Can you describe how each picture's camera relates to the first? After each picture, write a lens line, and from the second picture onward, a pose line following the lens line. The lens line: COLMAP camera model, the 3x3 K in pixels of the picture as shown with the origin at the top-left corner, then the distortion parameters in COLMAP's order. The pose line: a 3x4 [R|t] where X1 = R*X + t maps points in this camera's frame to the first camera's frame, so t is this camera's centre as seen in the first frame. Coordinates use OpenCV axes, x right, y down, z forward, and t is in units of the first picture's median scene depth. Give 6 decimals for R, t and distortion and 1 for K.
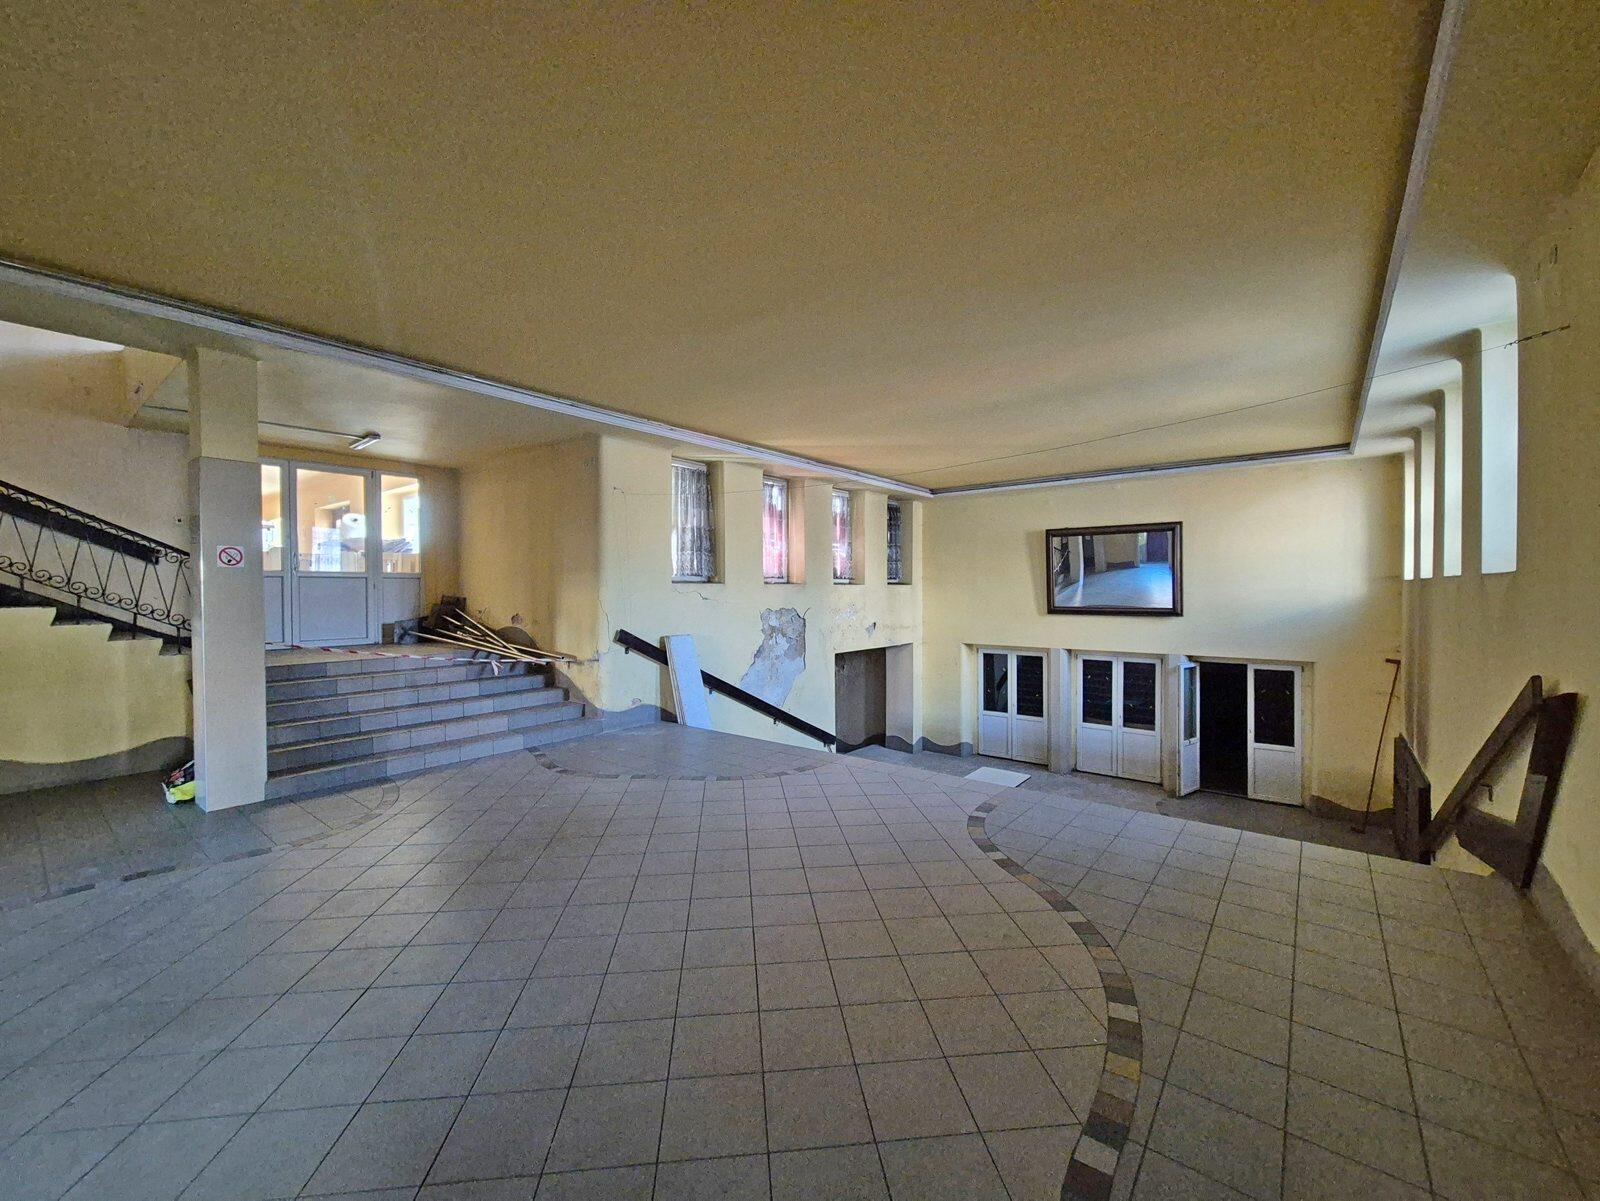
lens RADIAL K [[656.7, 0, 802.2], [0, 656.7, 597.8], [0, 0, 1]] dist [0.000734, -0.000280]
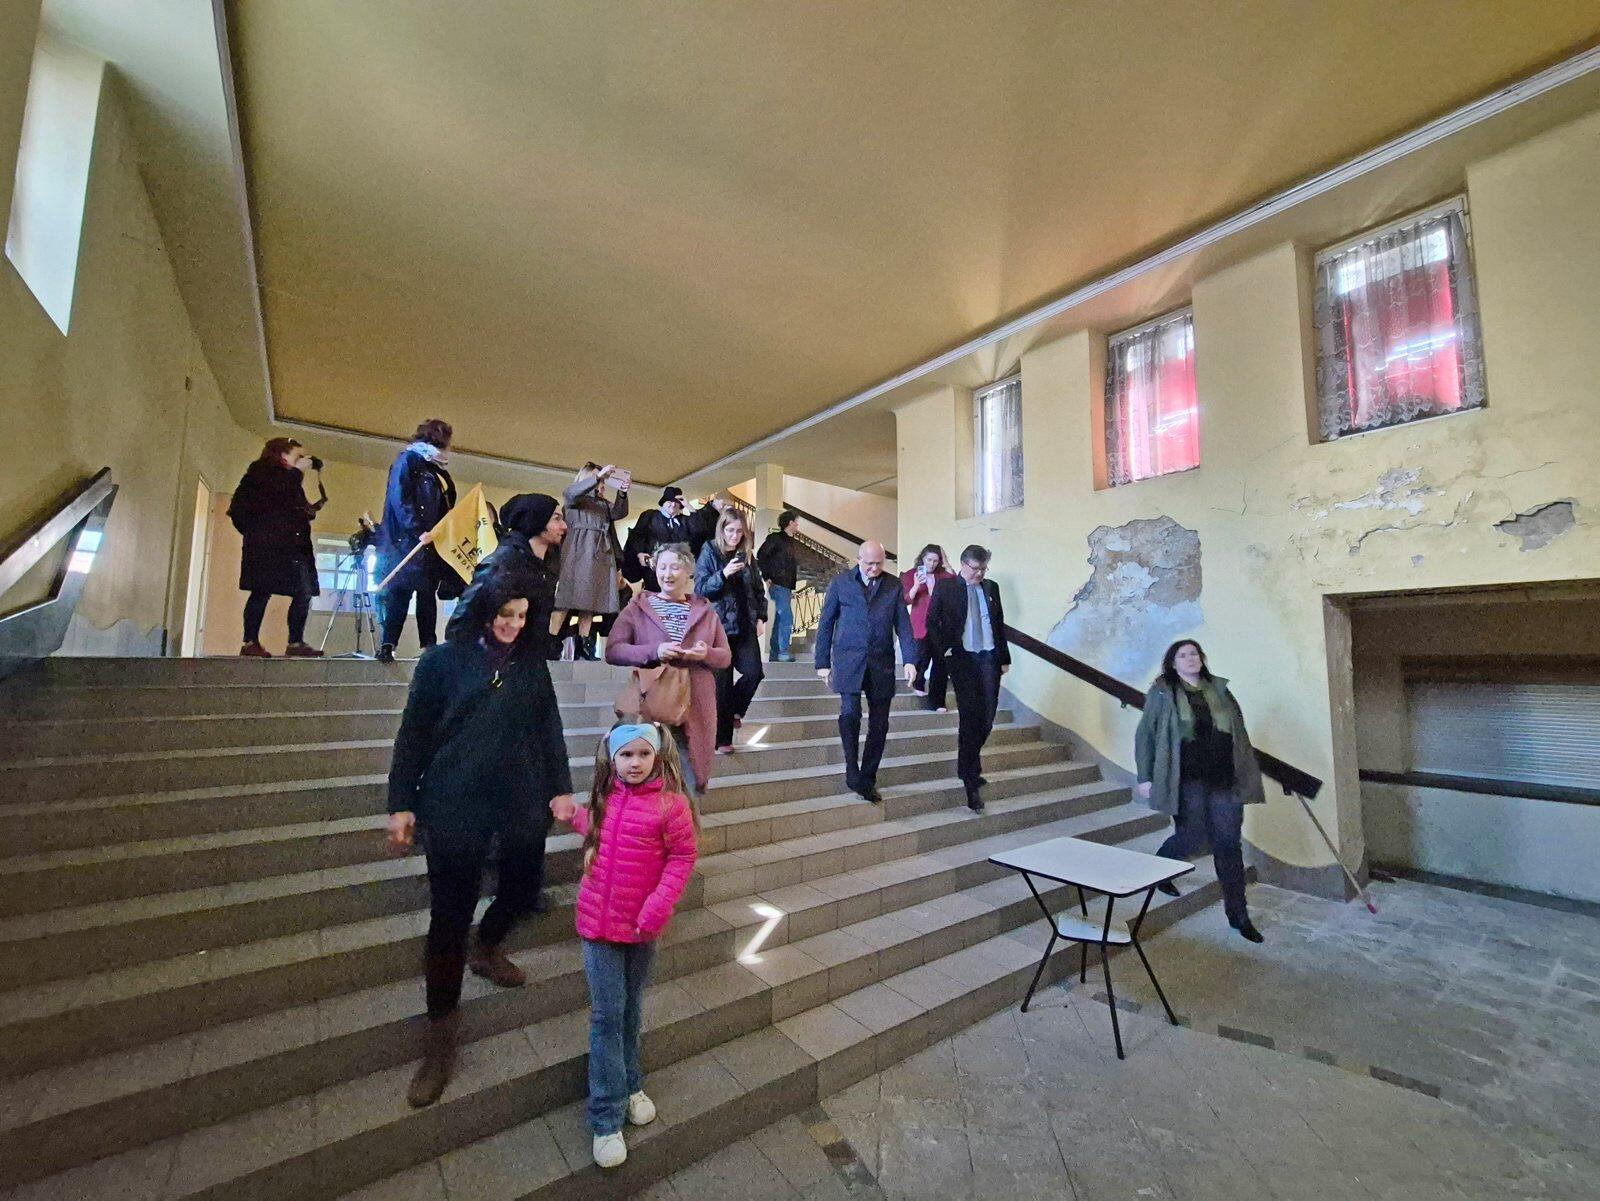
lens RADIAL K [[656.7, 0, 794.7], [0, 656.7, 596.4], [0, 0, 1]] dist [0.000734, -0.000280]
pose [[-0.278742, -0.090669, -0.956076, 0.656799], [-0.015951, 0.995833, -0.089789, 0.151314], [0.960233, -0.009778, -0.279027, 0.897373]]
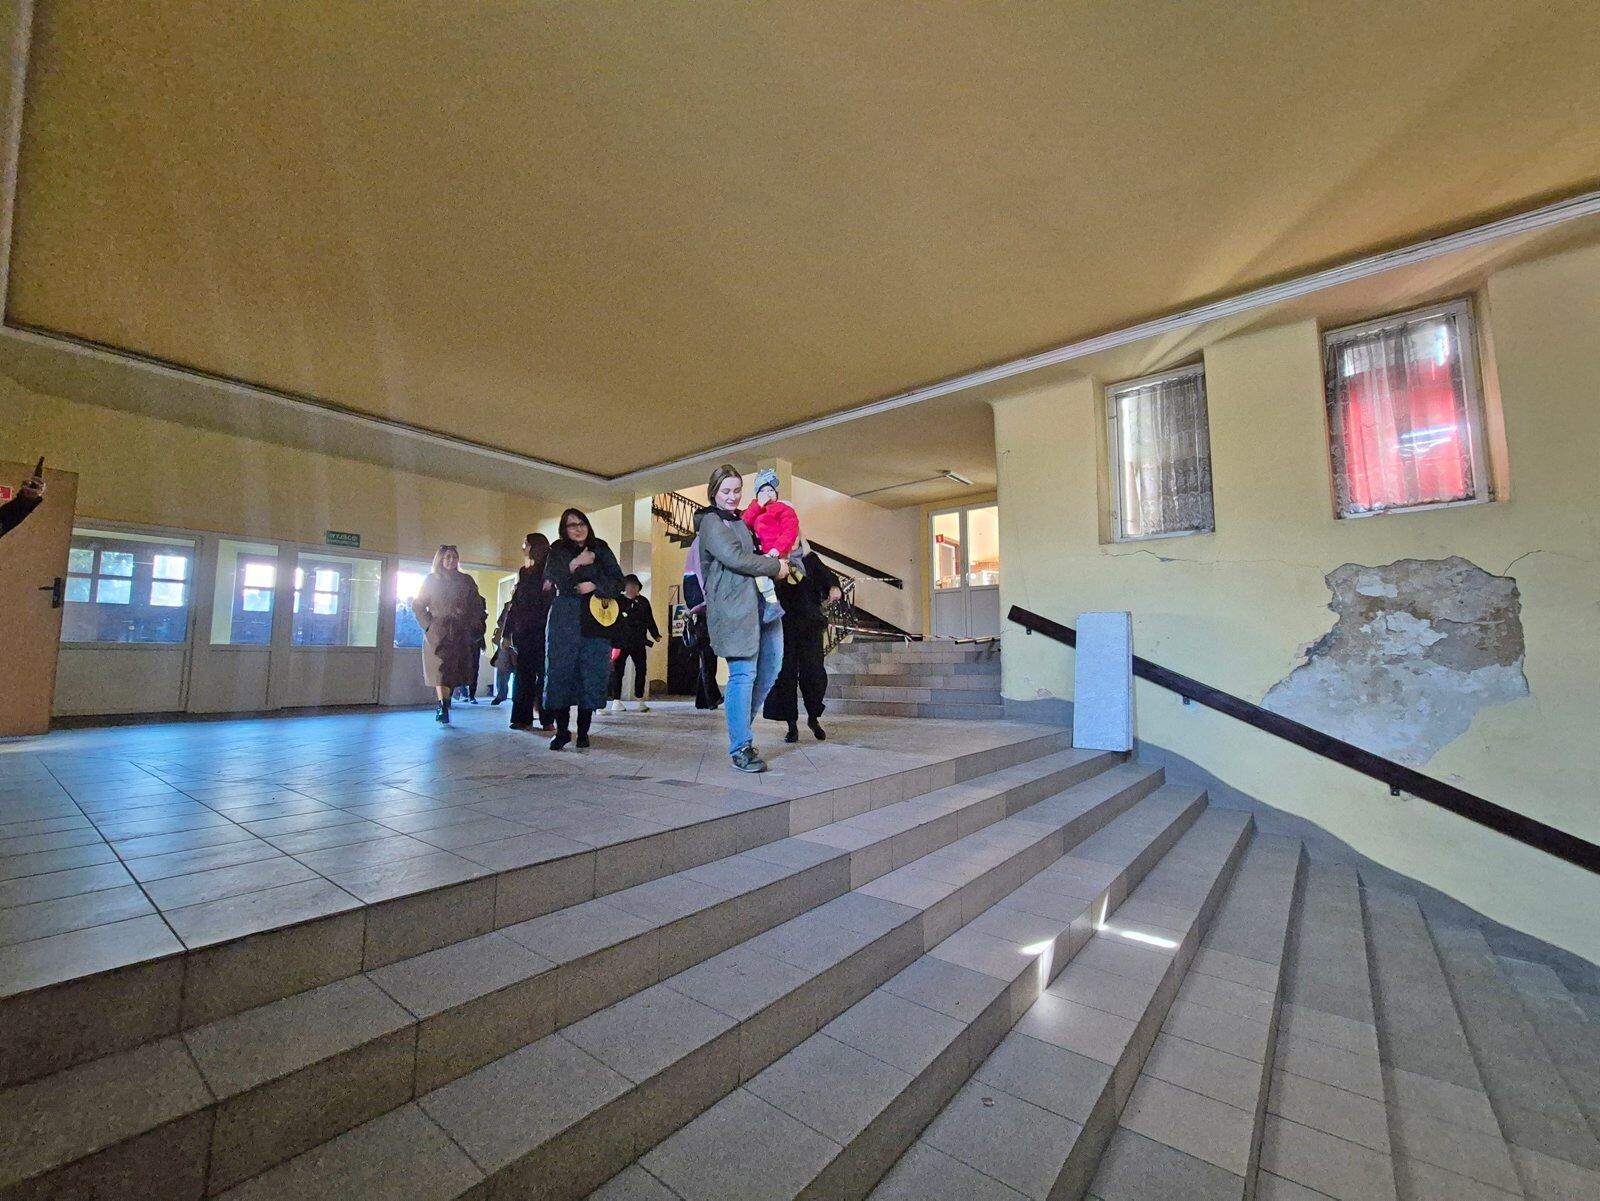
lens RADIAL K [[656.7, 0, 801.5], [0, 656.7, 595.7], [0, 0, 1]] dist [0.000734, -0.000280]
pose [[-0.027412, -0.098845, -0.994725, 0.481536], [-0.007980, 0.995089, -0.098661, 0.097797], [0.999592, 0.005233, -0.028066, 0.585380]]
